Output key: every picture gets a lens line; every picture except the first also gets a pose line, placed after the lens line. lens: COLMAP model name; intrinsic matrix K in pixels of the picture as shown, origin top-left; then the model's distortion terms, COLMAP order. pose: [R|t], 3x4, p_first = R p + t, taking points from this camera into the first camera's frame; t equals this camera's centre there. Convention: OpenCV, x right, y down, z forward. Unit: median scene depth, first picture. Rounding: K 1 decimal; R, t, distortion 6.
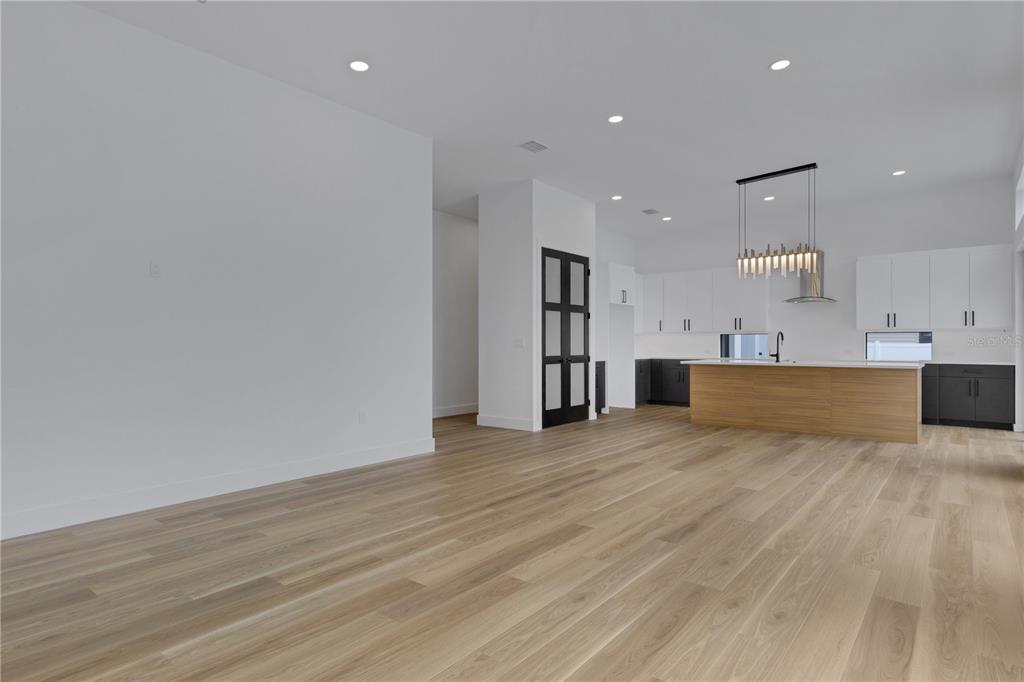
lens RADIAL K [[556.7, 0, 510.4], [0, 556.7, 346.0], [0, 0, 1]] dist [-0.000767, 0.000439]
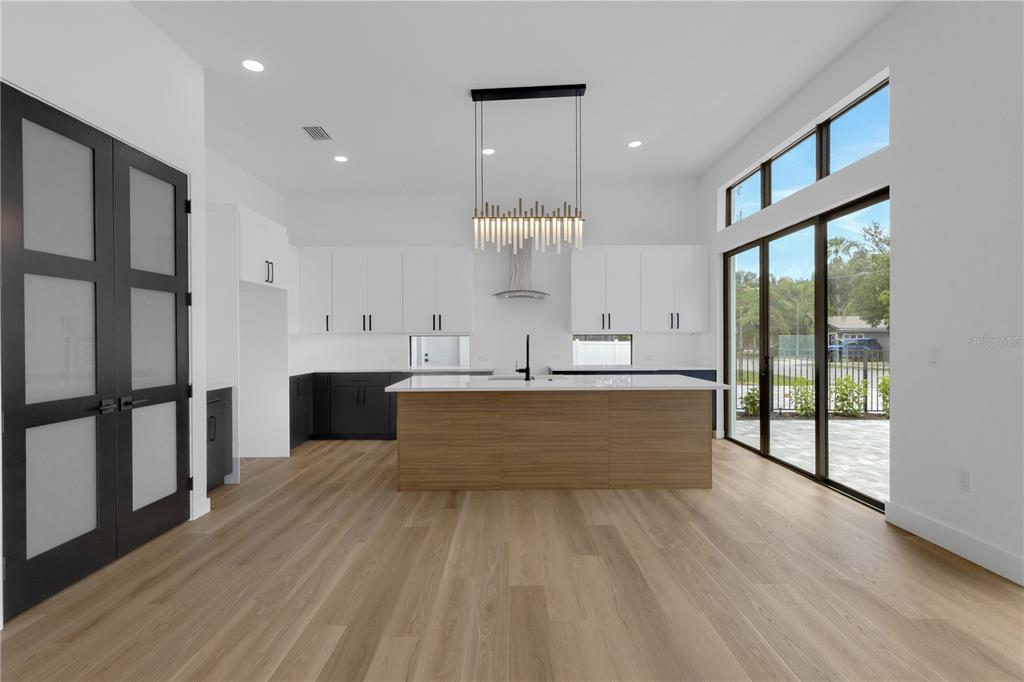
lens RADIAL K [[465.2, 0, 514.4], [0, 465.2, 340.6], [0, 0, 1]] dist [0.002693, 0.000324]
pose [[0.769112, -0.006453, 0.639082, 0.103646], [0.007026, 0.999974, 0.001642, -0.018334], [-0.639076, 0.003227, 0.769137, 0.534247]]
